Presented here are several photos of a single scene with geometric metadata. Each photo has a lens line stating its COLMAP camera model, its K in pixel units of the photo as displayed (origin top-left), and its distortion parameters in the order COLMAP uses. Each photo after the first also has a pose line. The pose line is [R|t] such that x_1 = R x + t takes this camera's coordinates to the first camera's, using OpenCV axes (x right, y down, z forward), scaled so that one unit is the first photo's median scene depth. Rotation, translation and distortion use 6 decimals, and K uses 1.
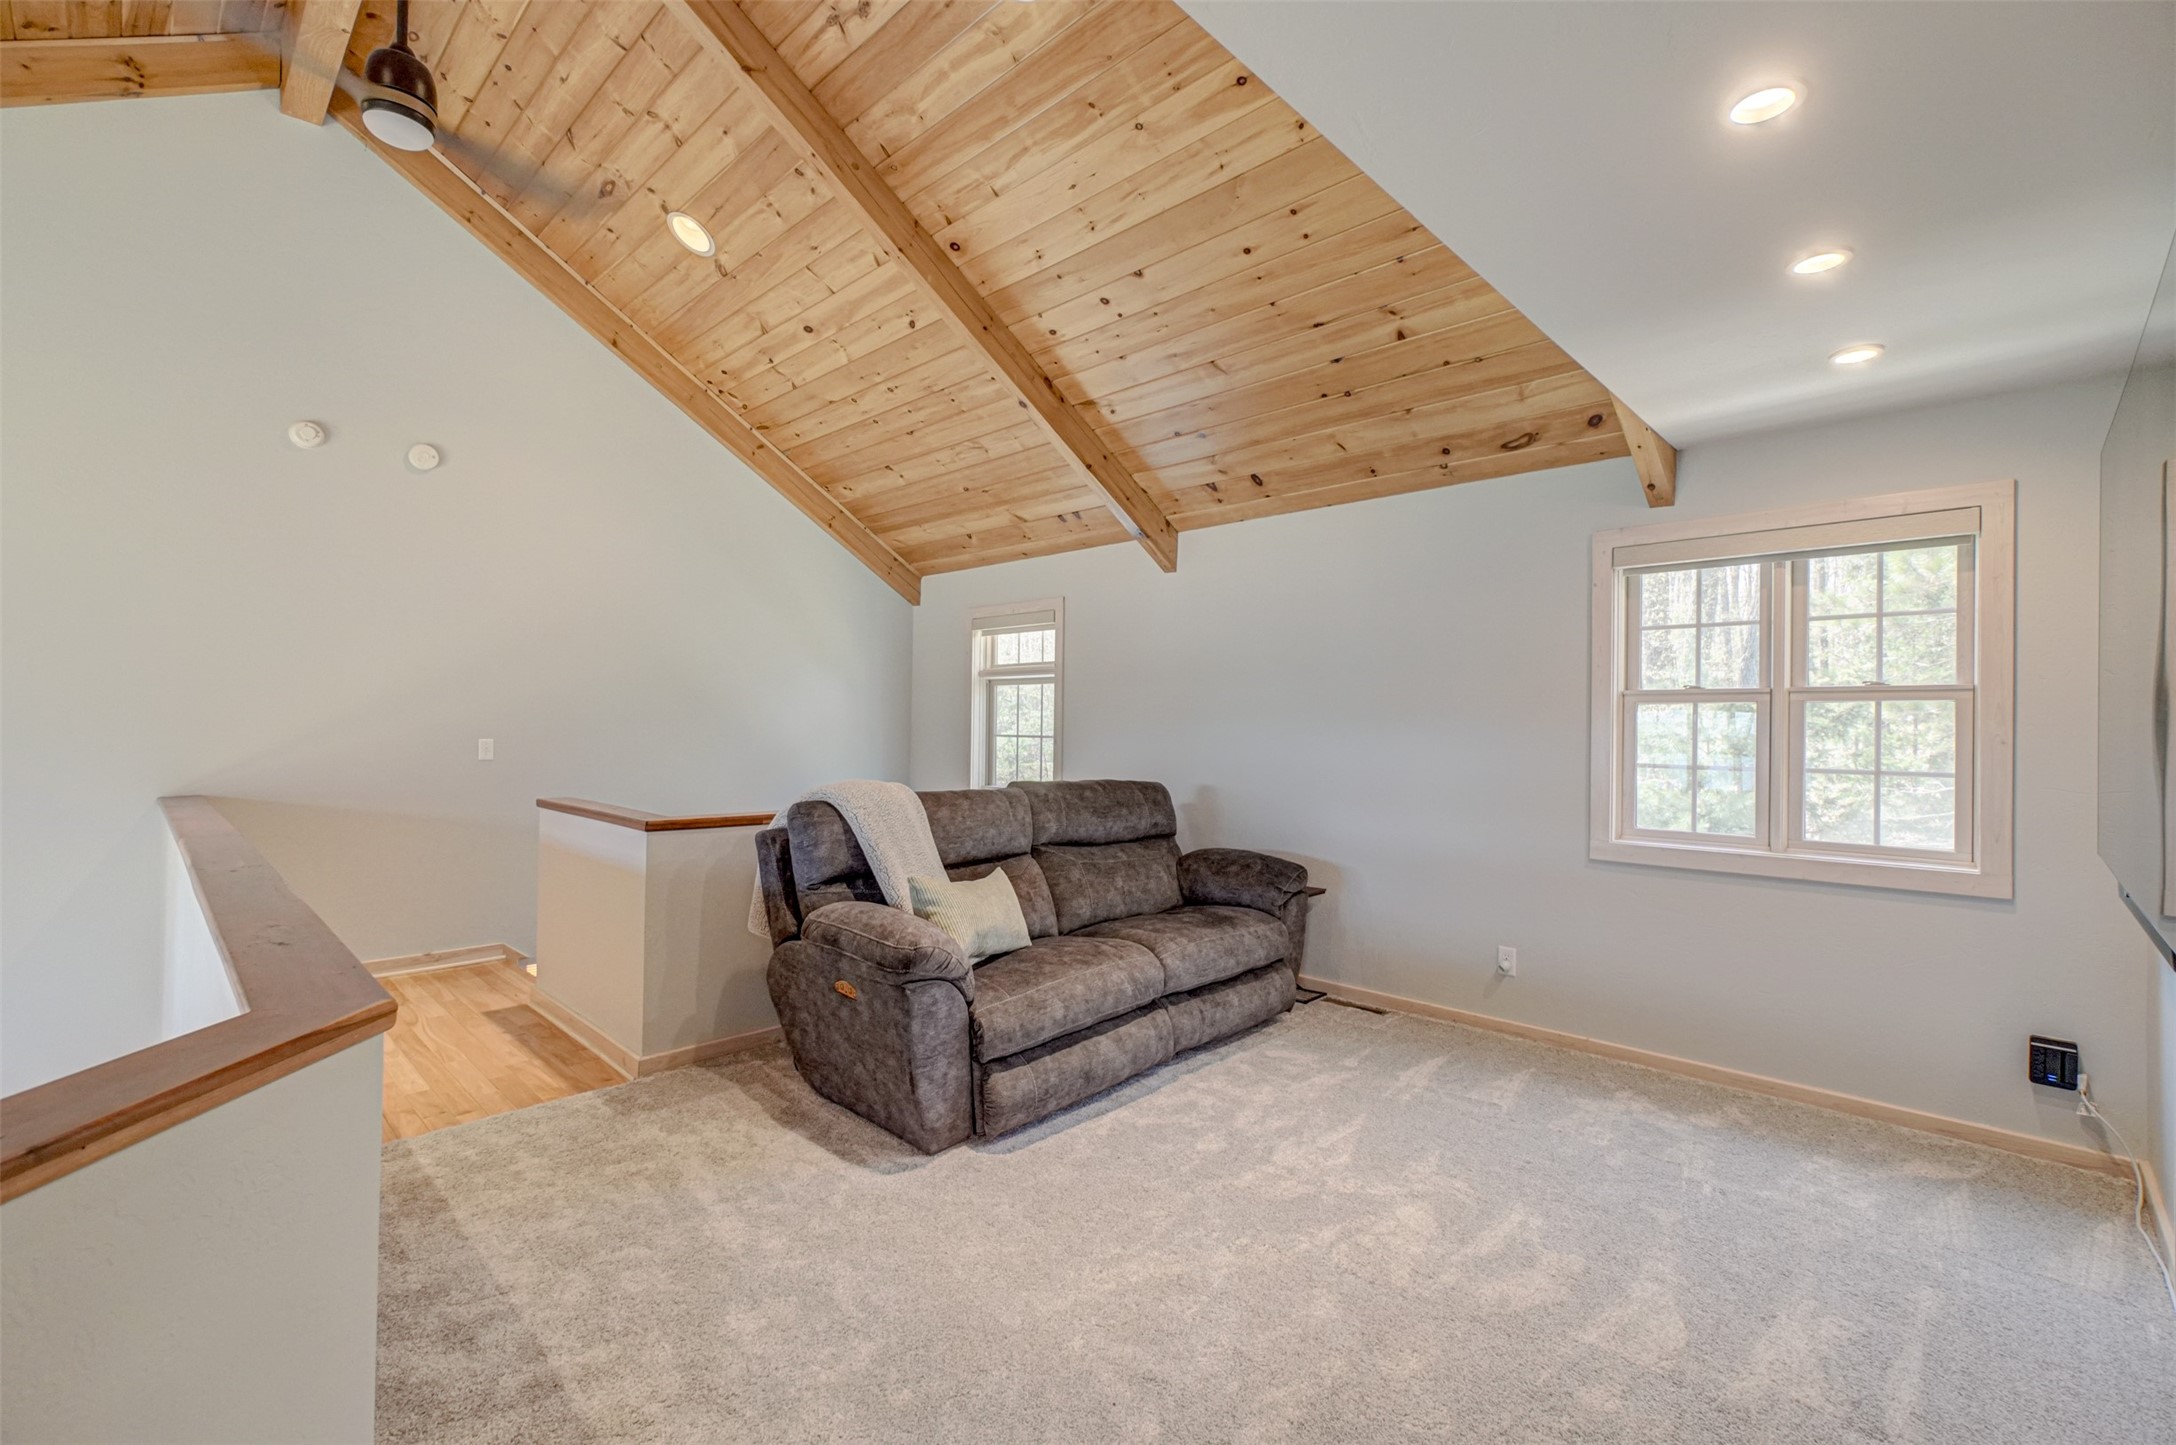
lens RADIAL K [[962.5, 0, 1081.9], [0, 962.5, 722.2], [0, 0, 1]] dist [-0.065947, 0.023513]
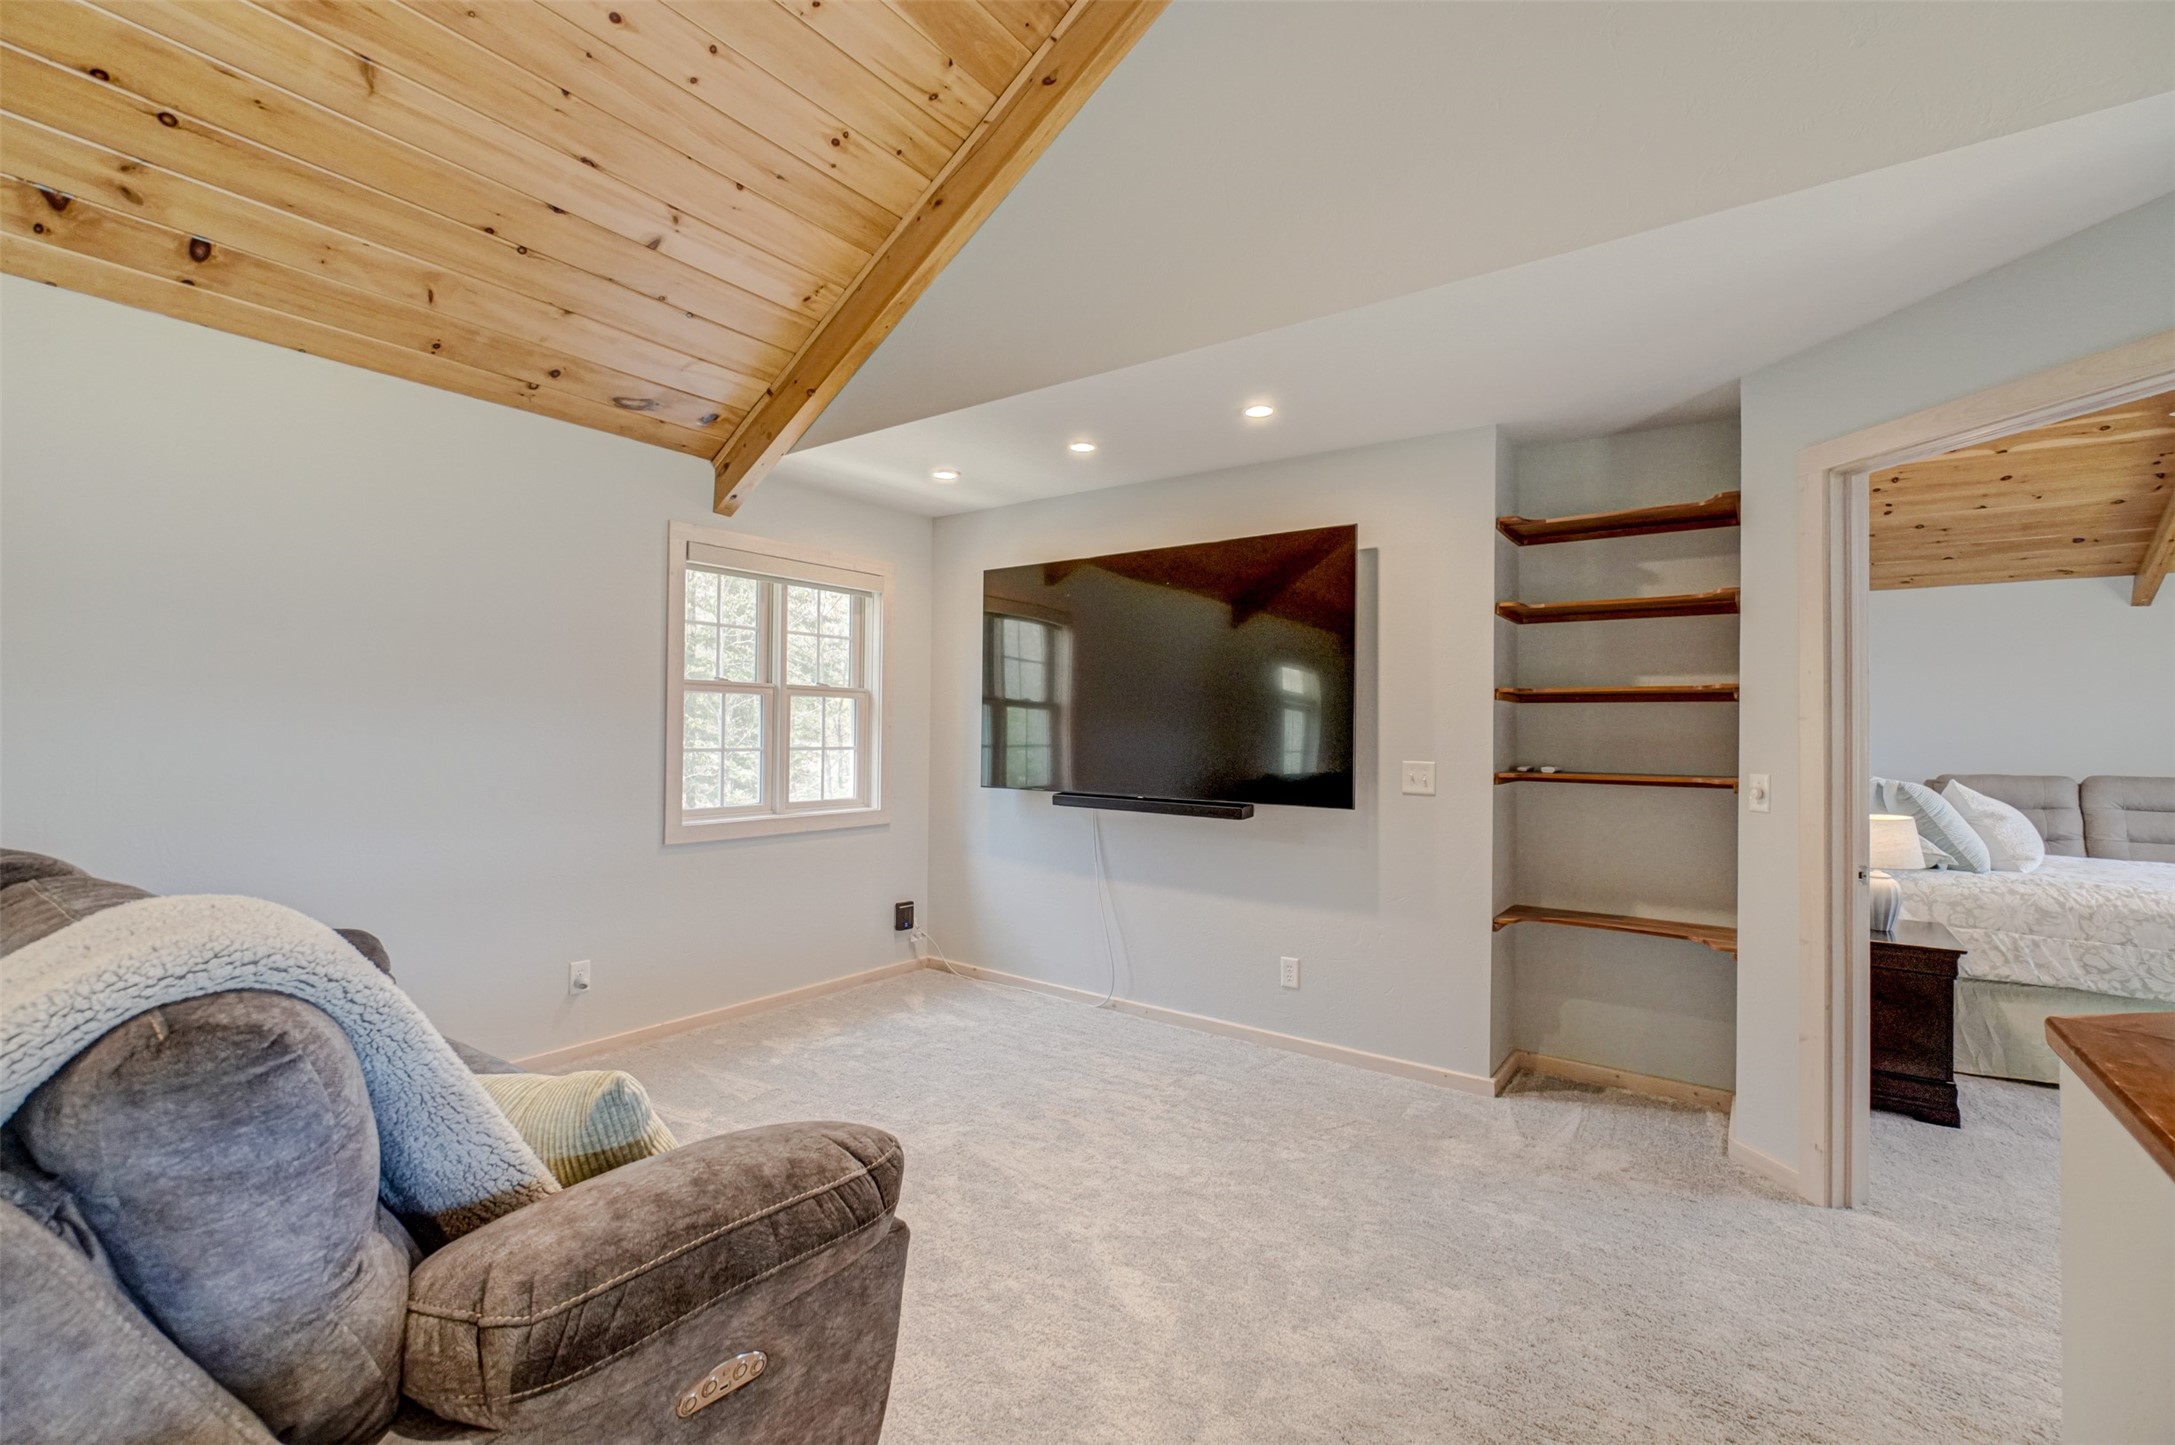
lens RADIAL K [[931.0, 0, 1084.5], [0, 931.0, 719.2], [0, 0, 1]] dist [-0.026046, 0.012833]
pose [[-0.166858, 0.002880, 0.985977, -0.574437], [-0.016031, 0.999856, -0.005633, 0.011765], [-0.985851, -0.016746, -0.166788, 0.814309]]
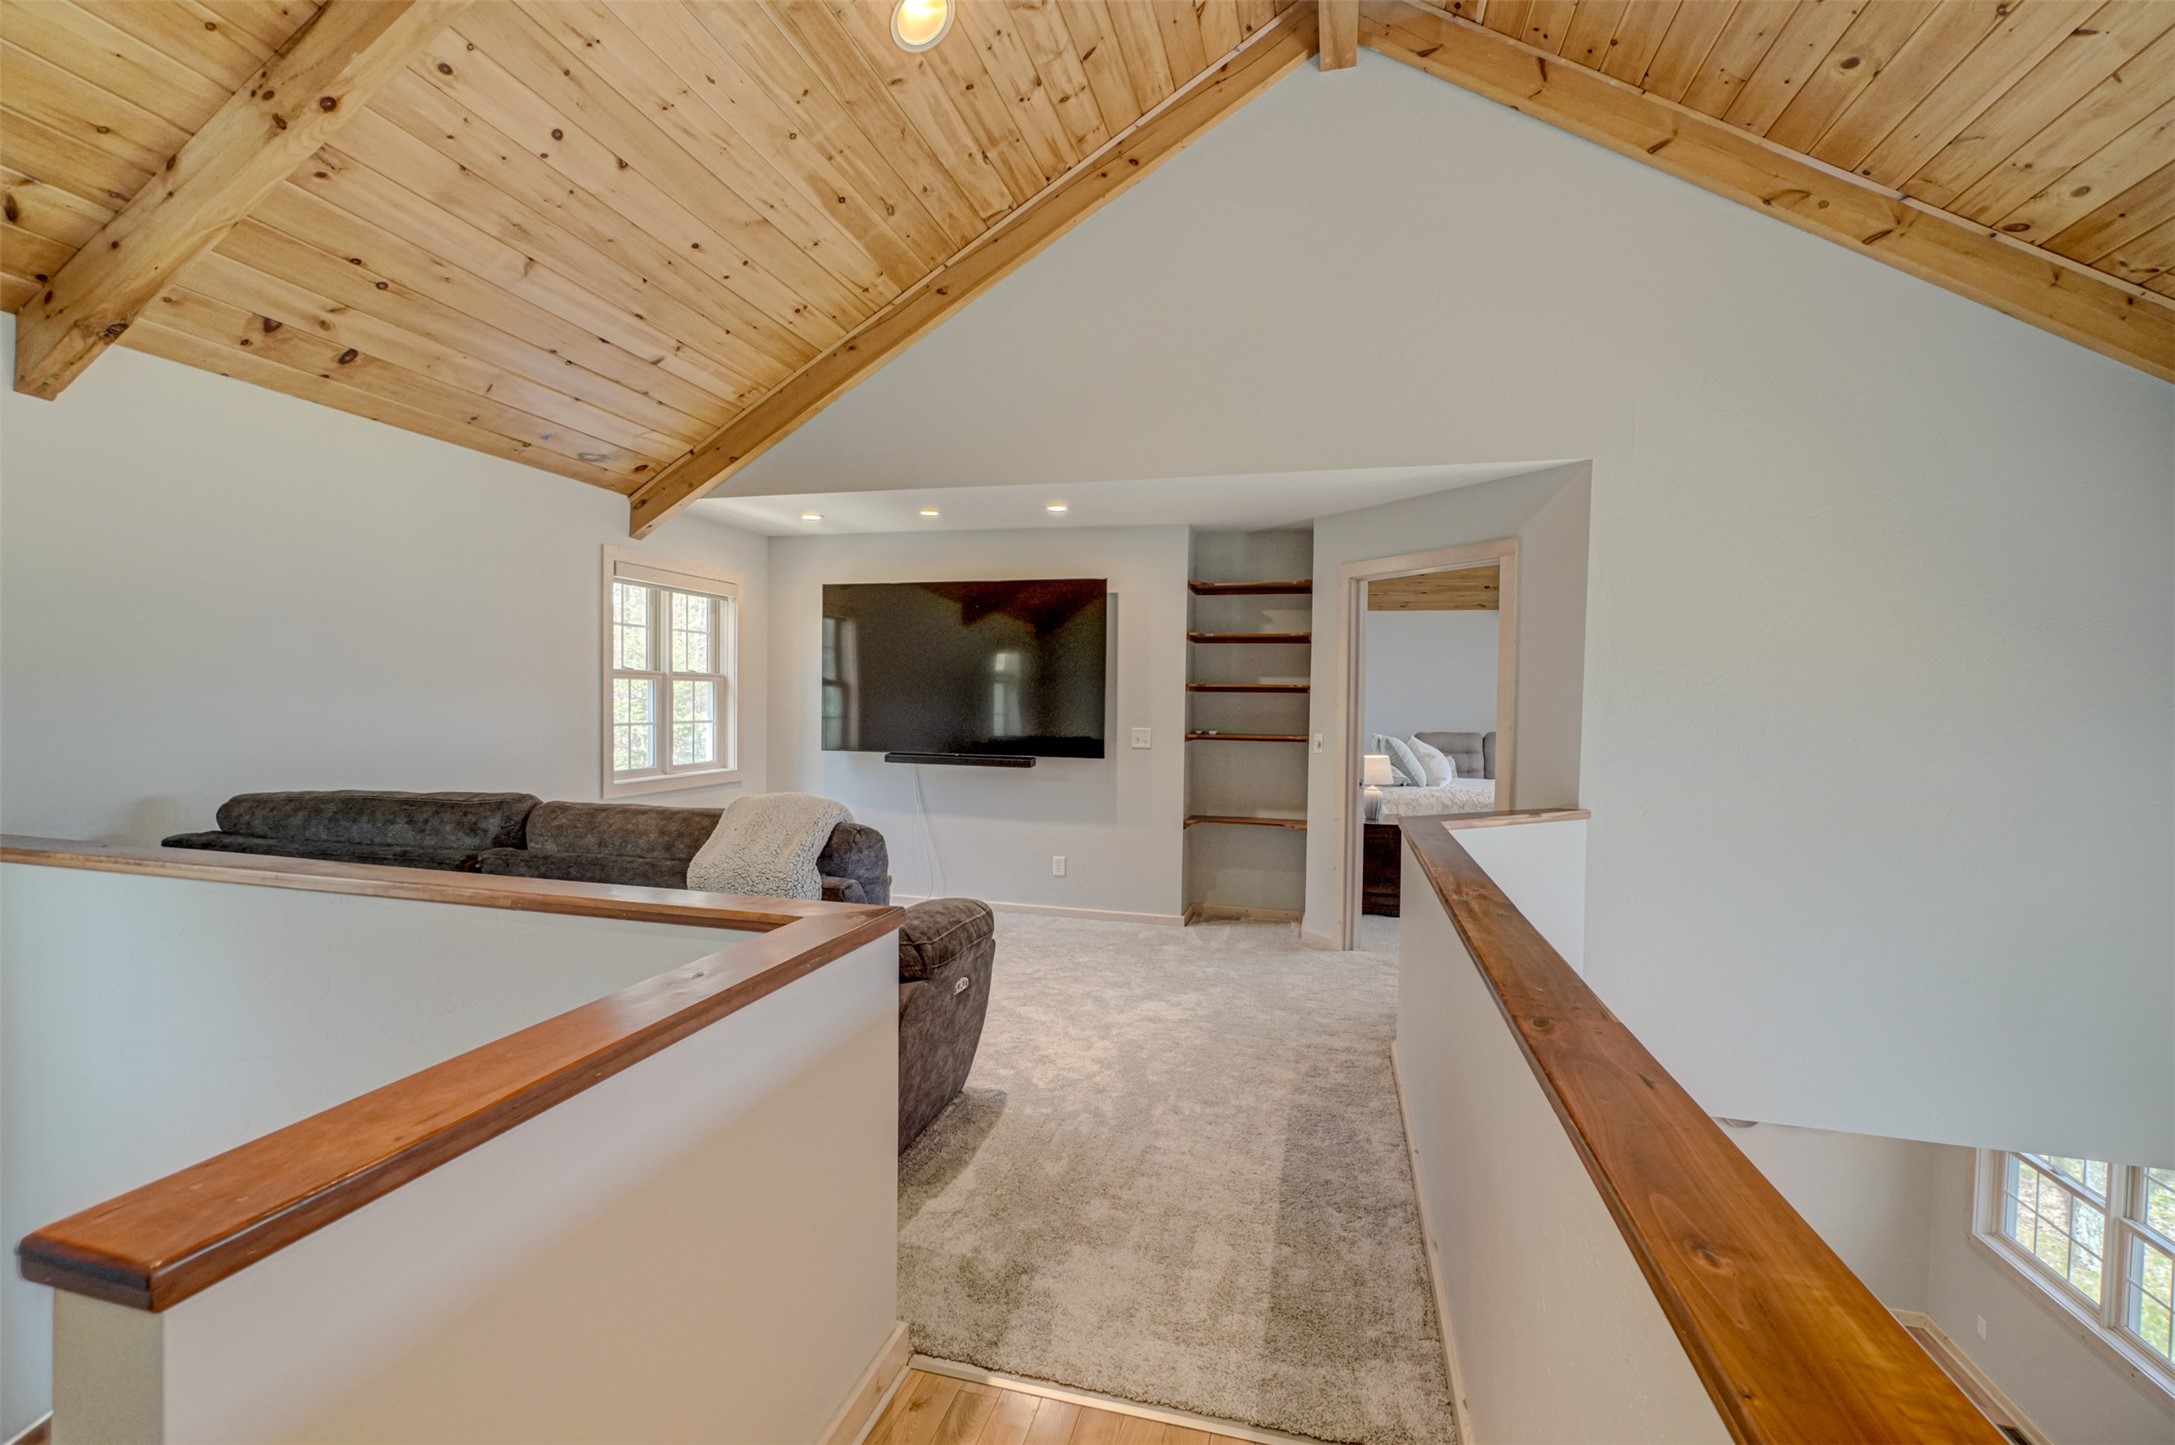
lens RADIAL K [[962.1, 0, 1081.4], [0, 962.1, 722.2], [0, 0, 1]] dist [-0.065947, 0.023513]
pose [[-0.524786, -0.035021, 0.850513, -1.019034], [-0.020352, 0.999384, 0.028593, -0.010412], [-0.850991, -0.002304, -0.525176, 1.262888]]
